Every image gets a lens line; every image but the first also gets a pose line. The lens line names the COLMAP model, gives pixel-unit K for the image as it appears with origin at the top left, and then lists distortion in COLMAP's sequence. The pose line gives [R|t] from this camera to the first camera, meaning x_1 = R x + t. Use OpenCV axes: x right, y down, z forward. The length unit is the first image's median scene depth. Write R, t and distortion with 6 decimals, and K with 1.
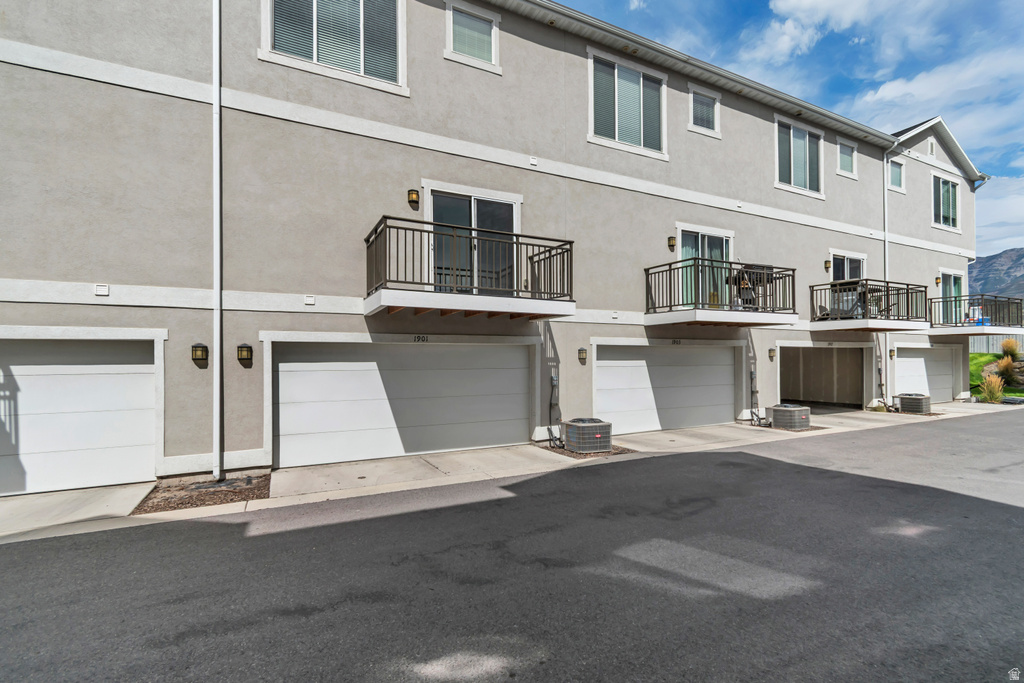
lens RADIAL K [[467.7, 0, 511.8], [0, 467.7, 360.0], [0, 0, 1]] dist [0.003102, -0.000554]
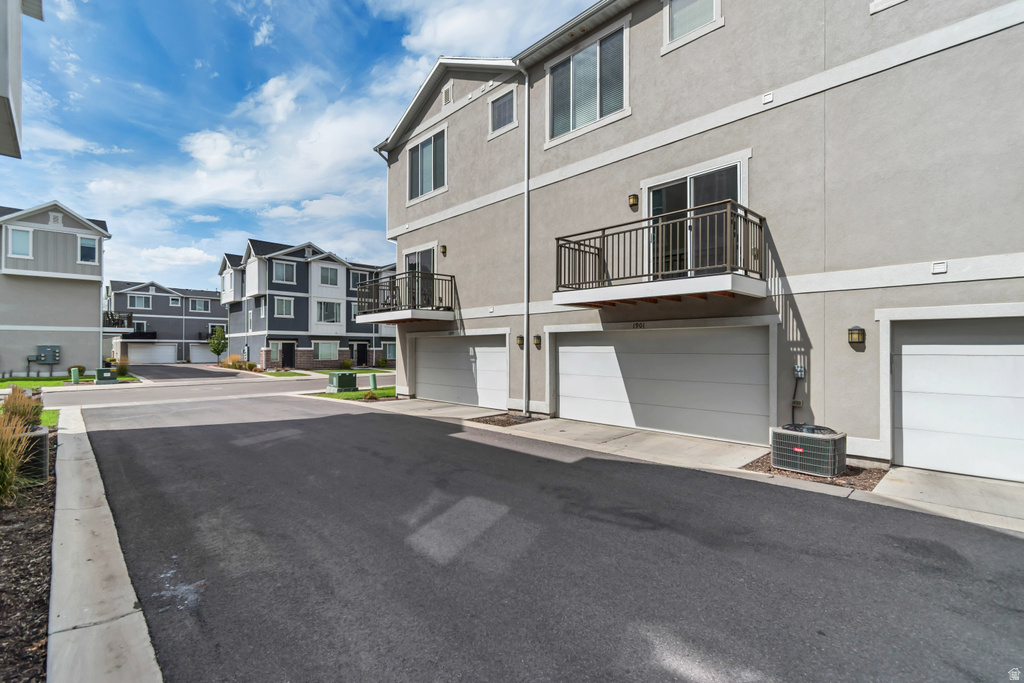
lens RADIAL K [[455.9, 0, 514.1], [0, 455.9, 346.3], [0, 0, 1]] dist [0.007989, 0.000061]
pose [[0.304721, 0.004383, -0.952431, 0.885503], [0.003294, 0.999979, 0.005656, -0.003840], [0.952436, -0.004861, 0.304700, 0.450458]]
